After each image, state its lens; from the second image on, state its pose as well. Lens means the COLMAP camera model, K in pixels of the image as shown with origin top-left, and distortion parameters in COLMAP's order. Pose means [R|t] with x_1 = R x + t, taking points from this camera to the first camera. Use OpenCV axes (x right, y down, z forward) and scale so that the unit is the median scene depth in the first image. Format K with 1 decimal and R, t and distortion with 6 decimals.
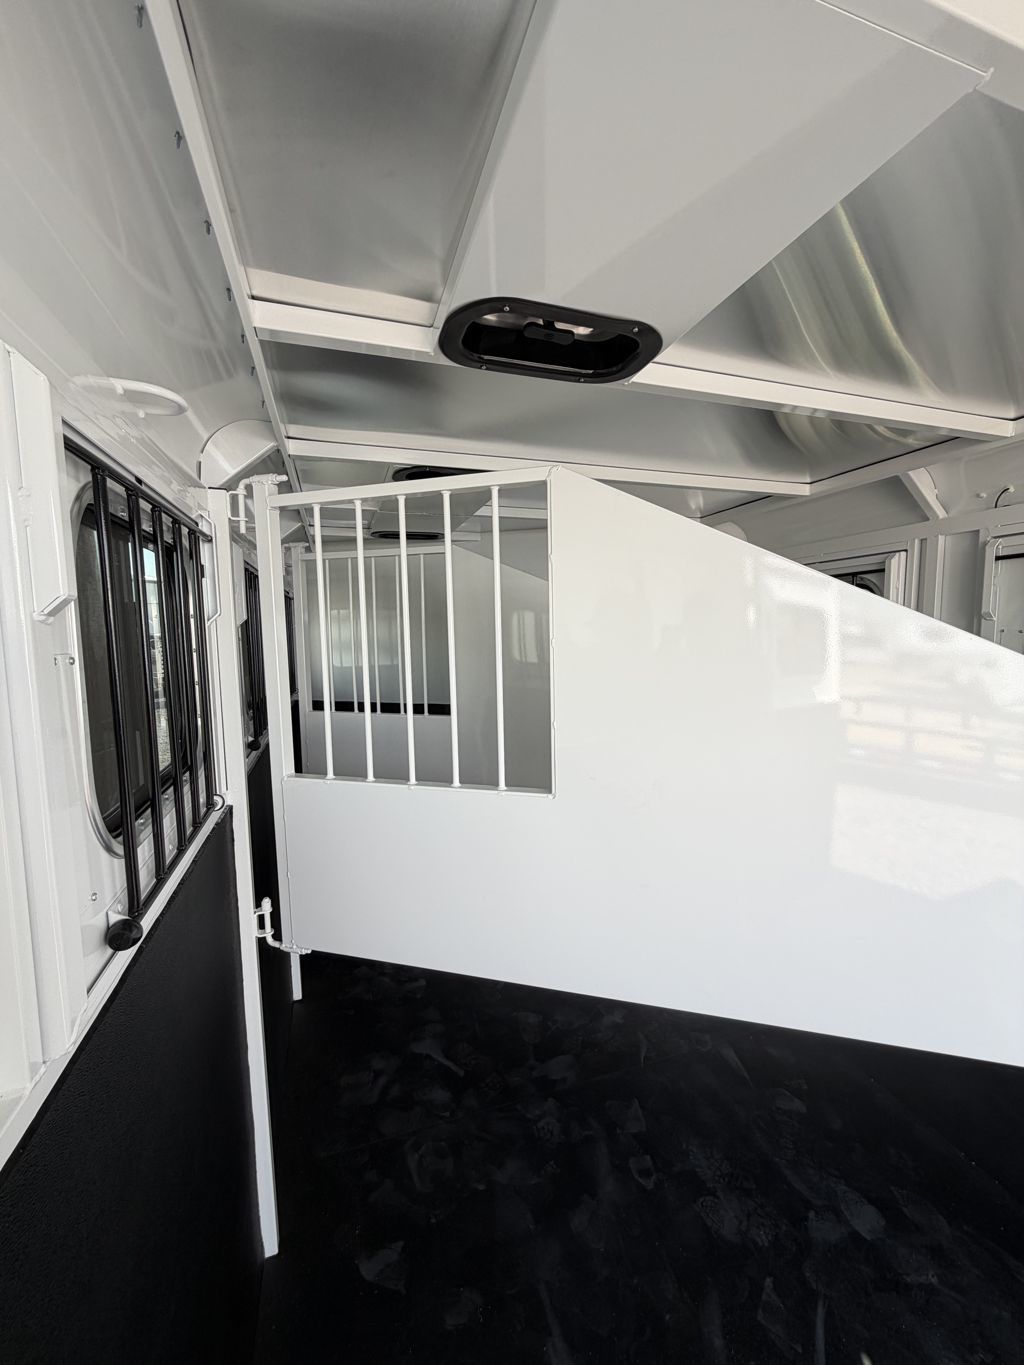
lens RADIAL K [[546.0, 0, 513.4], [0, 546.0, 679.2], [0, 0, 1]] dist [-0.000400, 0.000949]
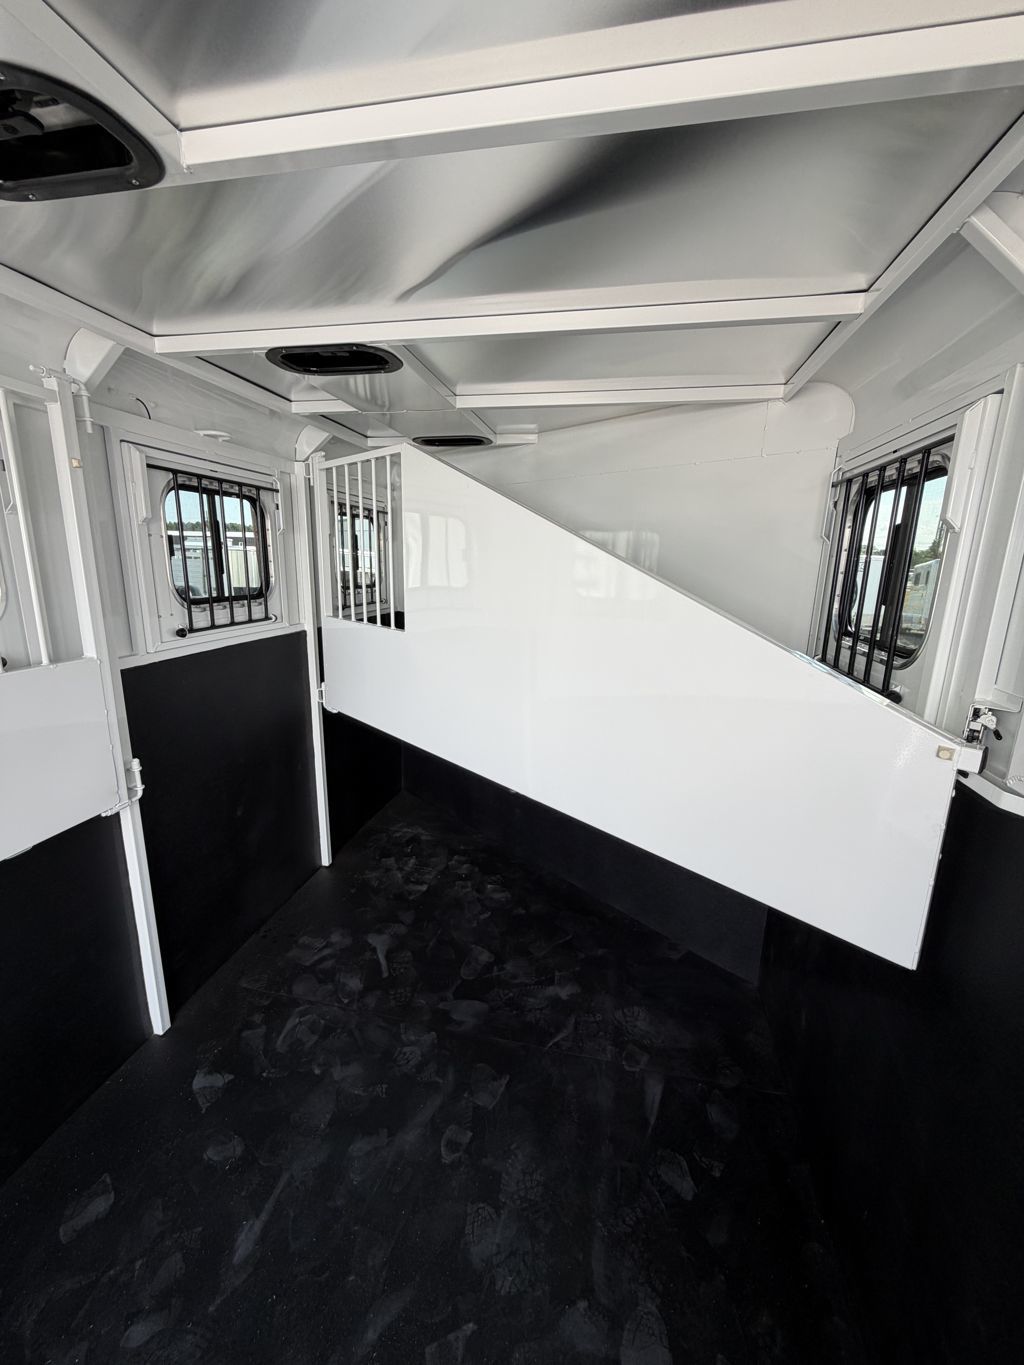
lens RADIAL K [[546.0, 0, 513.2], [0, 546.0, 678.8], [0, 0, 1]] dist [-0.000400, 0.000949]
pose [[0.867774, 0.140540, -0.476673, 0.674479], [-0.082438, 0.986599, 0.140806, -0.001102], [0.490074, -0.082892, 0.867731, 0.334198]]
